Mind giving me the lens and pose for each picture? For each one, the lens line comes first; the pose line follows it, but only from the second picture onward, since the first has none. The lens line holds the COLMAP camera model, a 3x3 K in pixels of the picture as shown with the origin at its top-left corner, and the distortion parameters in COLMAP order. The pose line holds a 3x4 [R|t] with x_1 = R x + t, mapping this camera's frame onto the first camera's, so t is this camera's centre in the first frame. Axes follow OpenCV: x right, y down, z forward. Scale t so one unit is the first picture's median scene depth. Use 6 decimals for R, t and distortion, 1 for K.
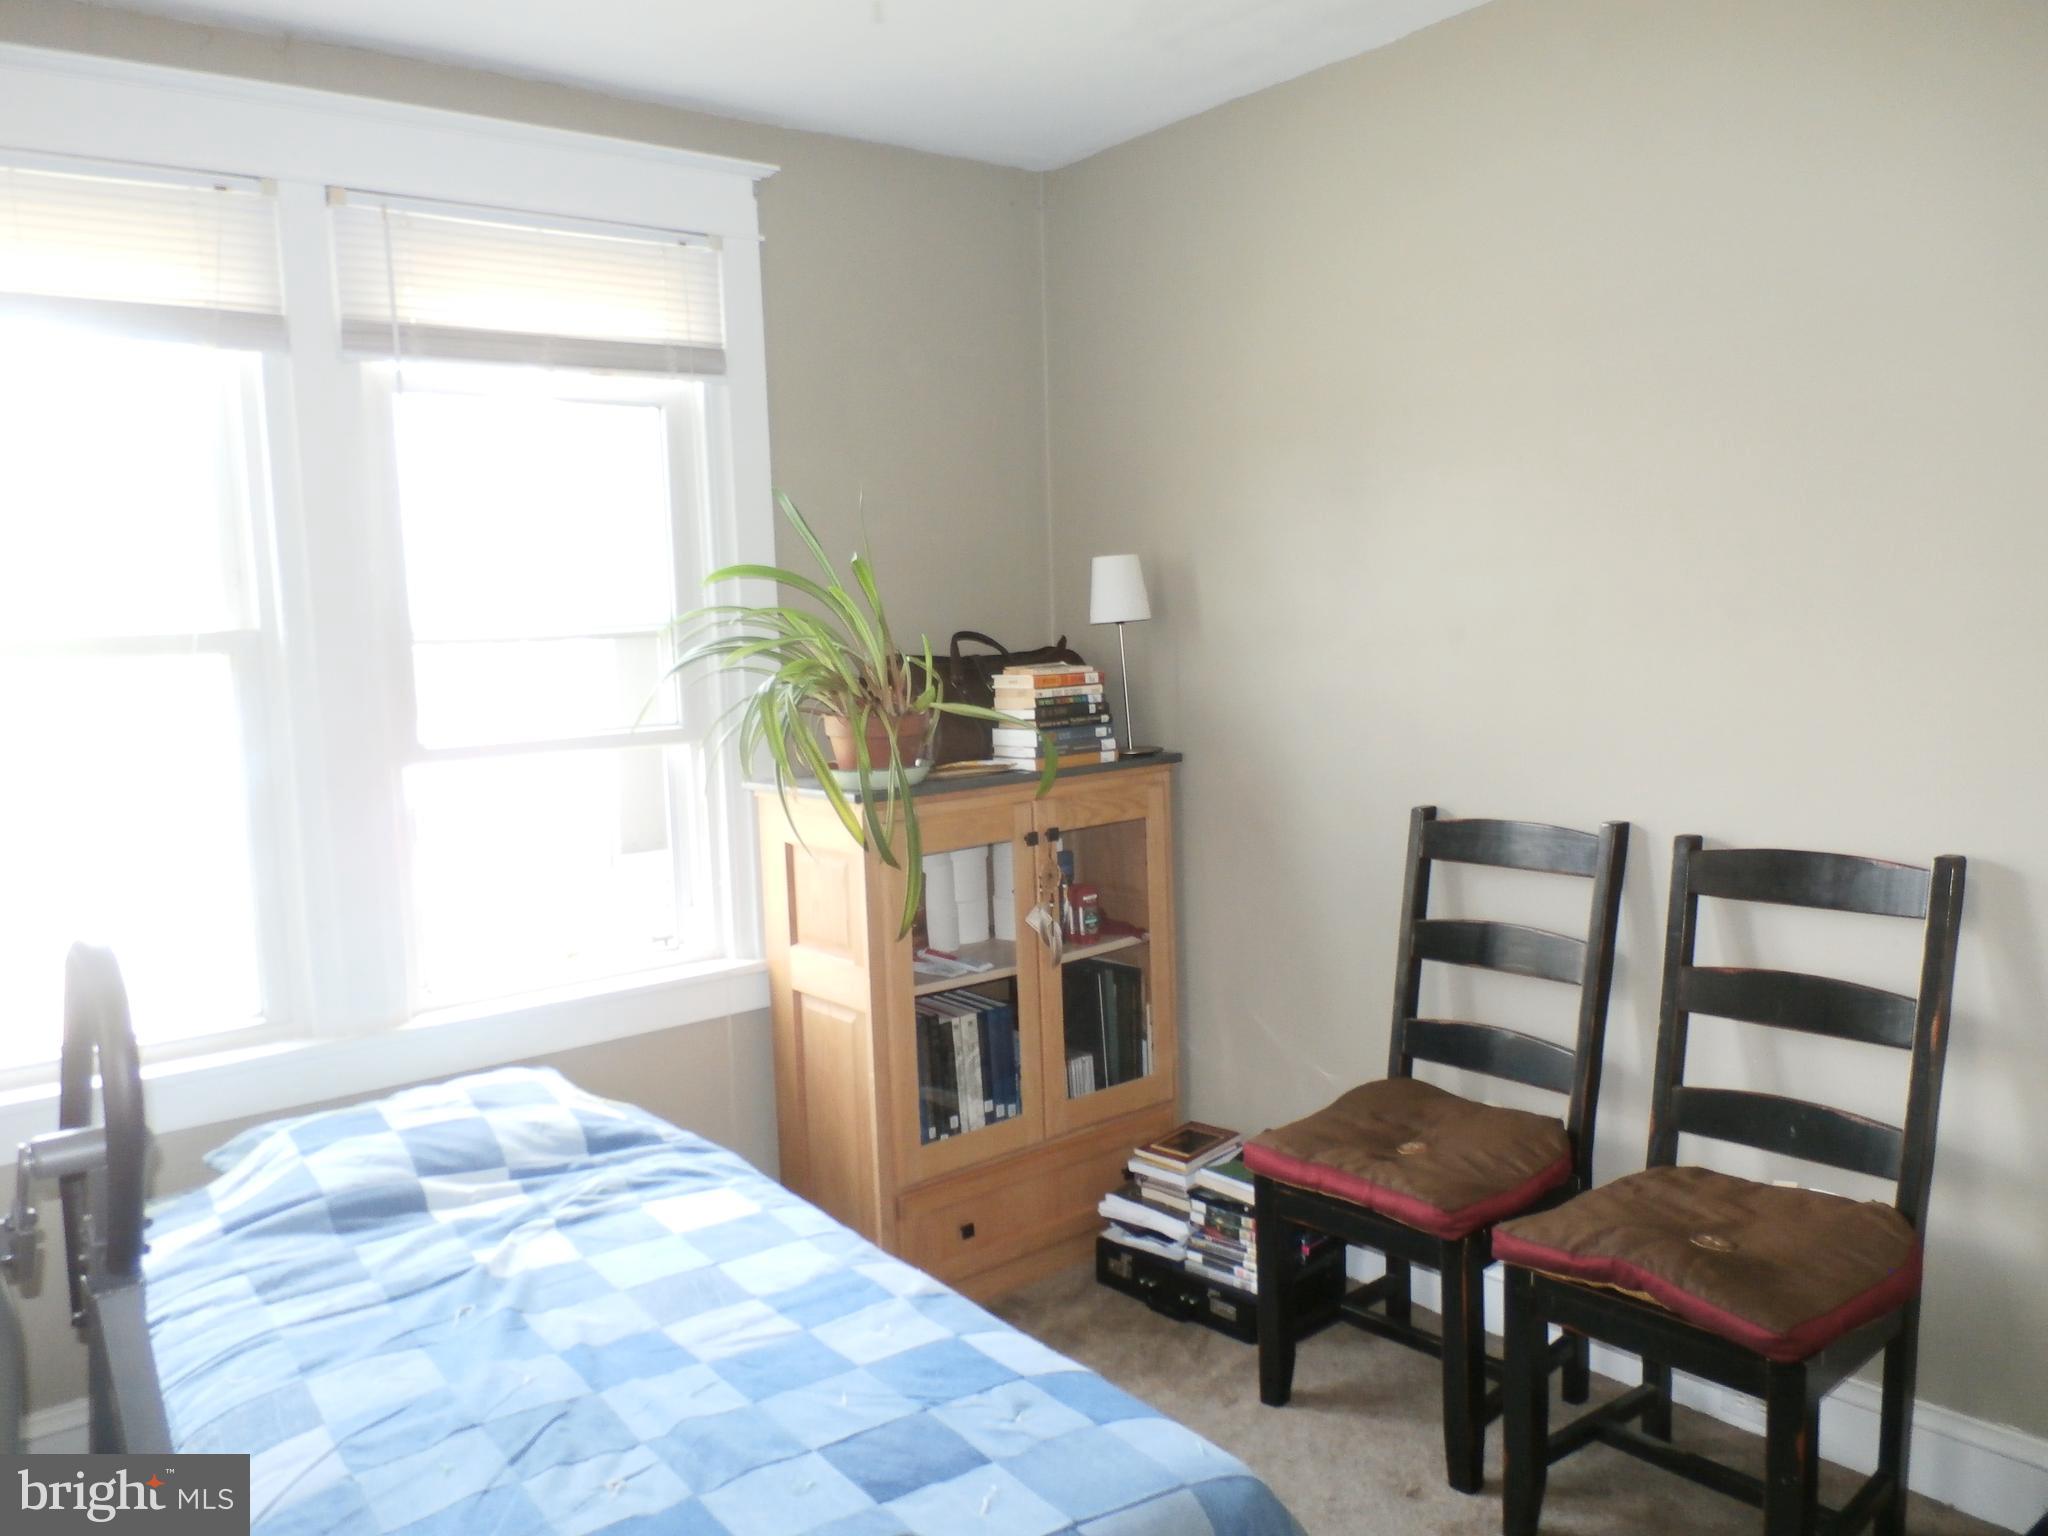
lens RADIAL K [[1552.9, 0, 1017.6], [0, 1552.9, 760.9], [0, 0, 1]] dist [-0.007733, 0.001148]
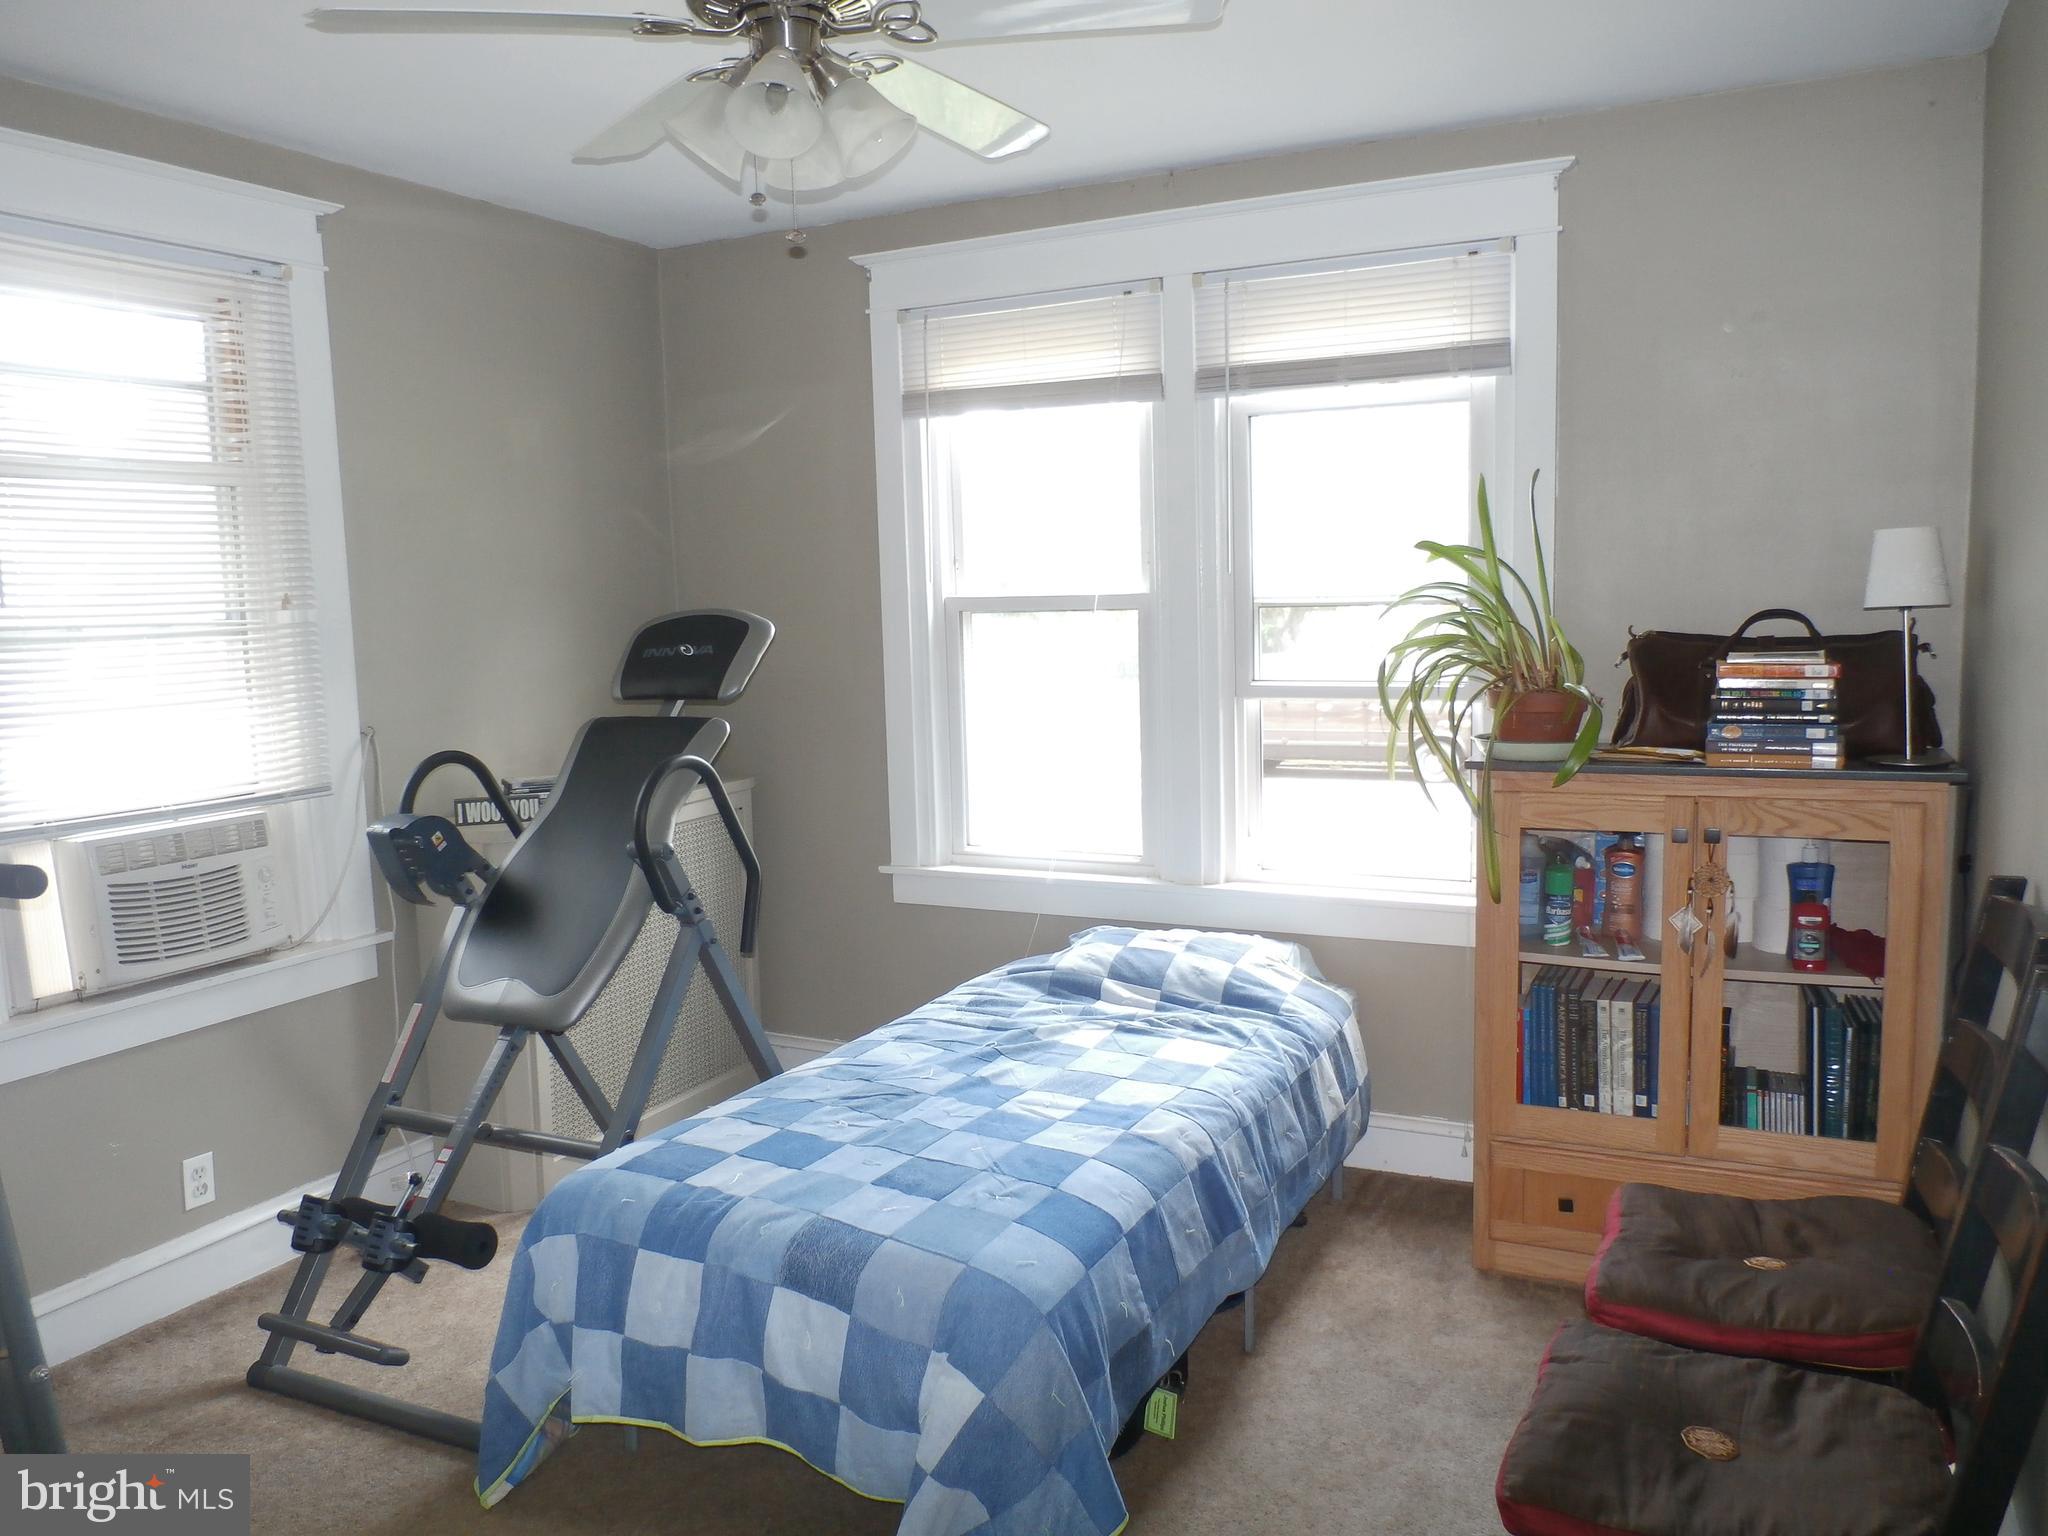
lens RADIAL K [[1552.9, 0, 1013.9], [0, 1552.9, 777.5], [0, 0, 1]] dist [-0.007733, 0.001148]
pose [[0.428394, 0.136697, -0.893193, 0.835135], [-0.078974, 0.990372, 0.113692, -0.074715], [0.900134, 0.021834, 0.435065, 0.276244]]
